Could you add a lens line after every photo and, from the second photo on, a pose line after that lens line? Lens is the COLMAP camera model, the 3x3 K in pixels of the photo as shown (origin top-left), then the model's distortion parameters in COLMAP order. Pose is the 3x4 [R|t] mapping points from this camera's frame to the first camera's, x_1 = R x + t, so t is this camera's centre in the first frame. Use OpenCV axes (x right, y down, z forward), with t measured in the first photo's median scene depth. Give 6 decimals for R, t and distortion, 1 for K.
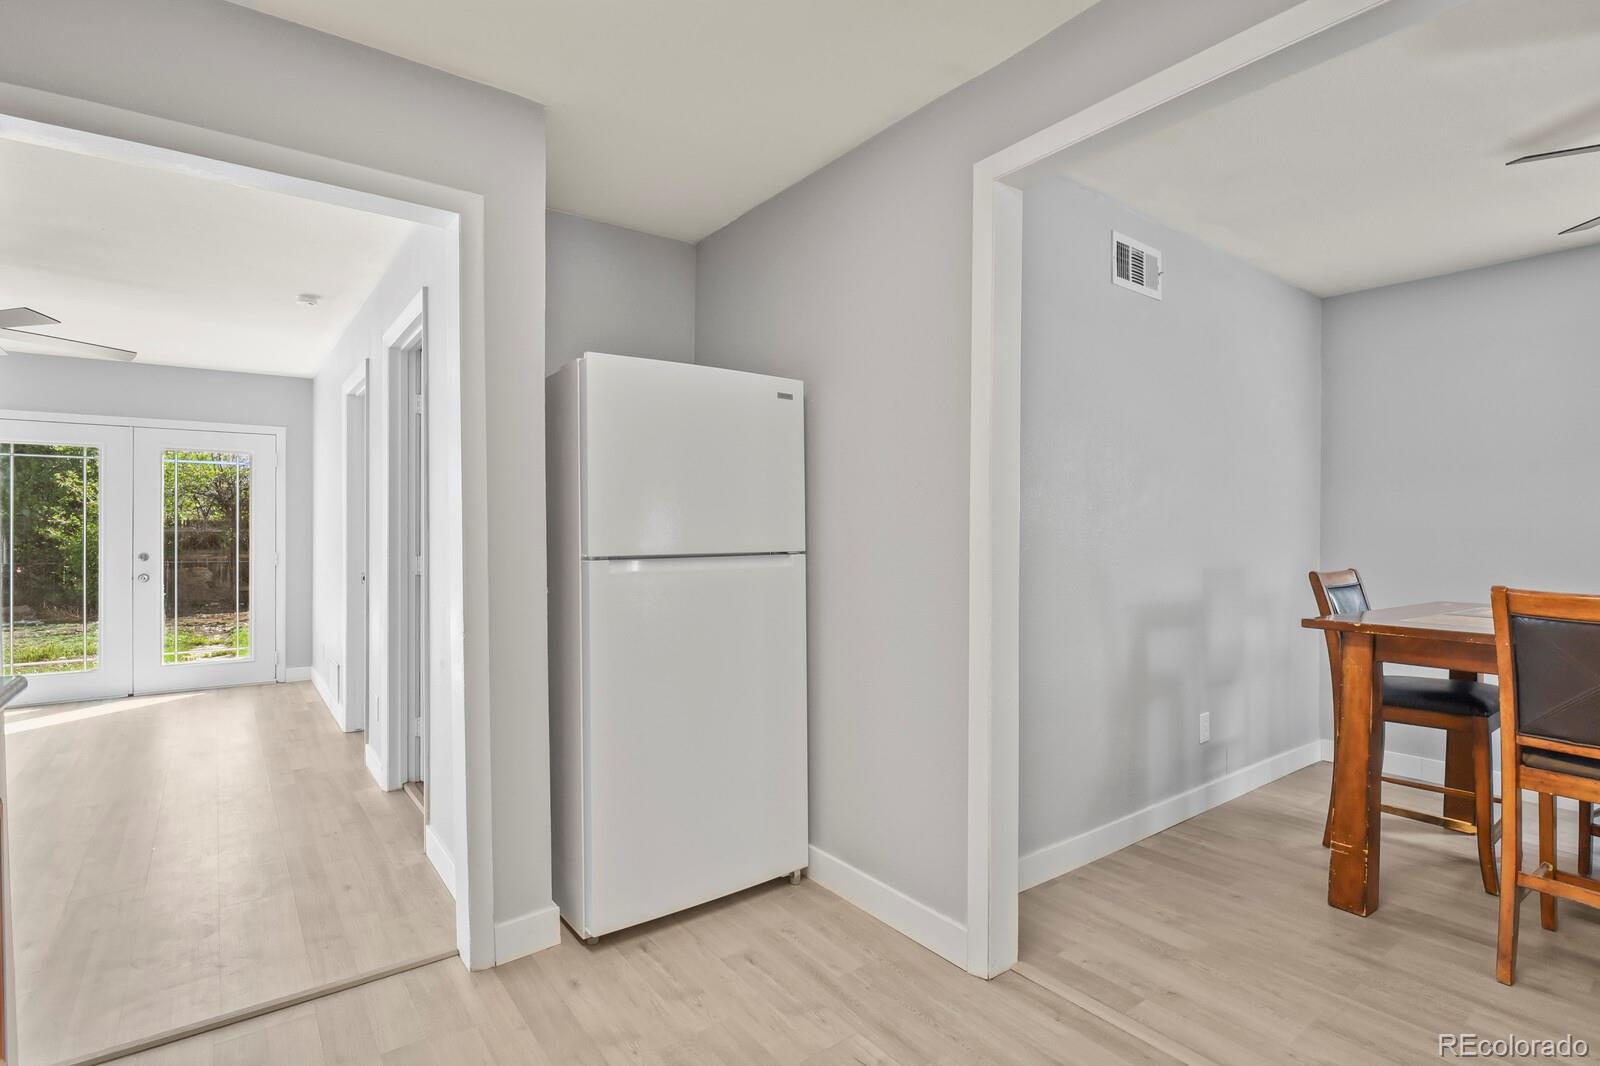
lens RADIAL K [[775.1, 0, 809.9], [0, 775.1, 530.8], [0, 0, 1]] dist [-0.010372, -0.001537]
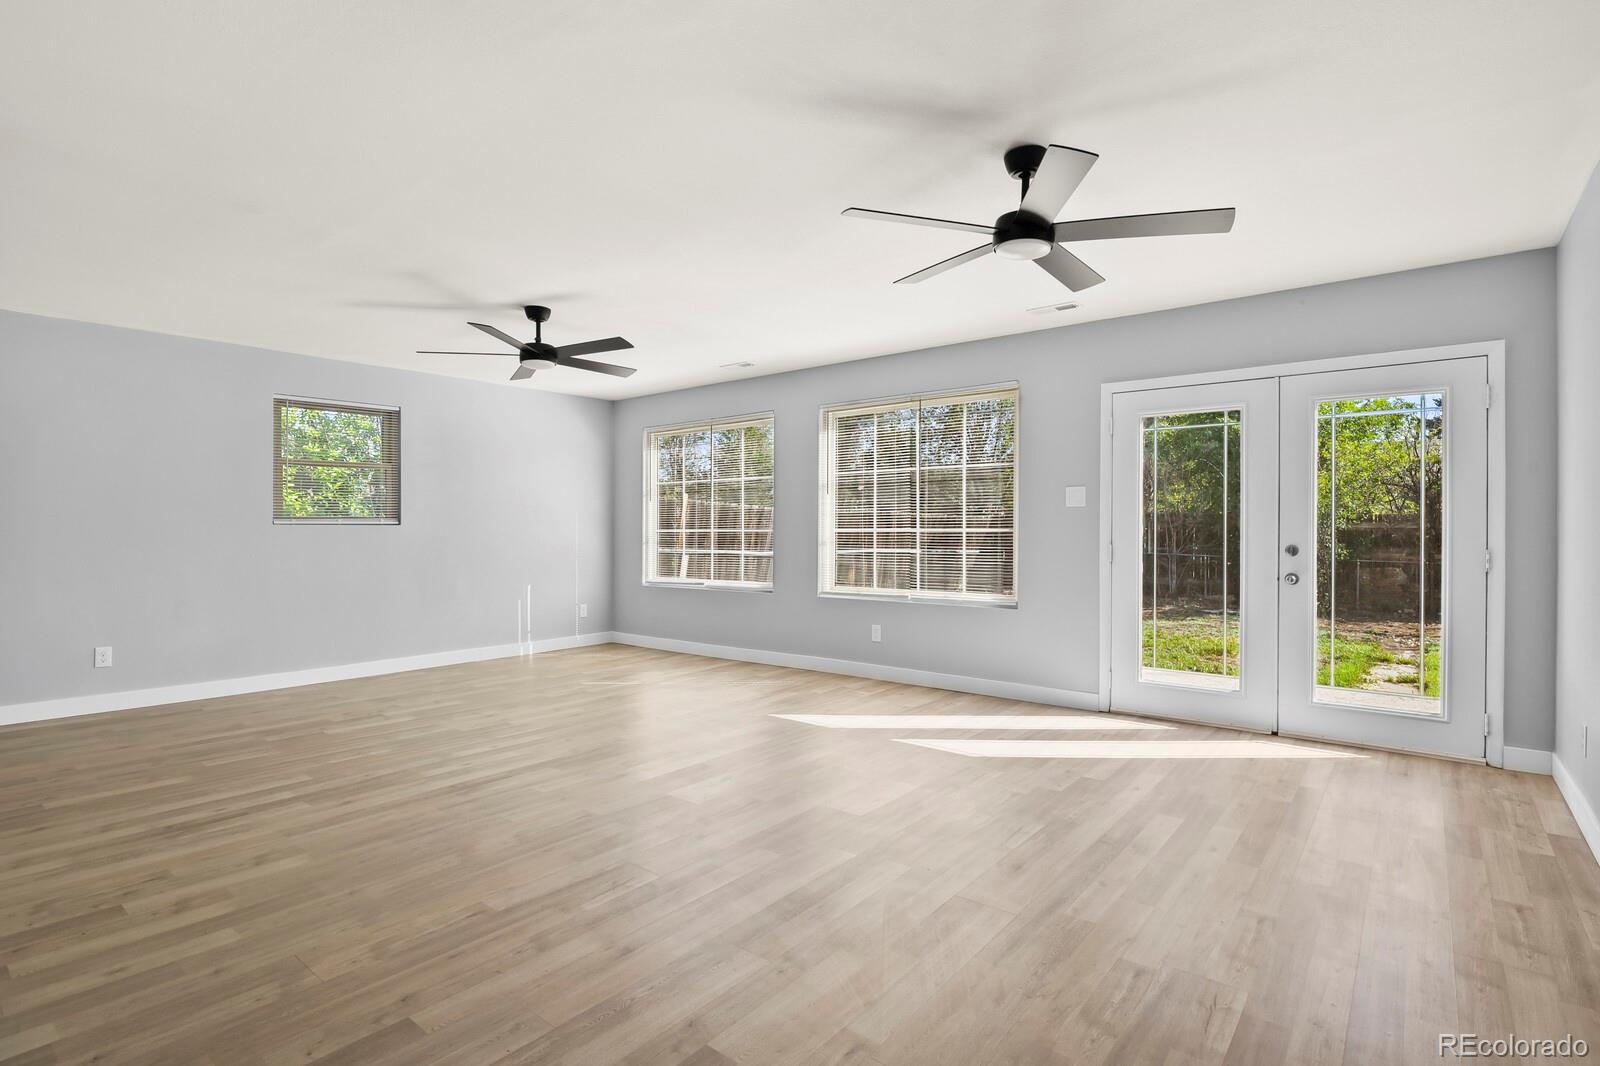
lens RADIAL K [[775.1, 0, 809.9], [0, 775.1, 530.8], [0, 0, 1]] dist [-0.010372, -0.001537]
pose [[0.241479, 0.000749, -0.970406, -0.246100], [-0.001498, 0.999999, 0.000399, 0.014700], [0.970405, 0.001357, 0.241480, 0.353136]]
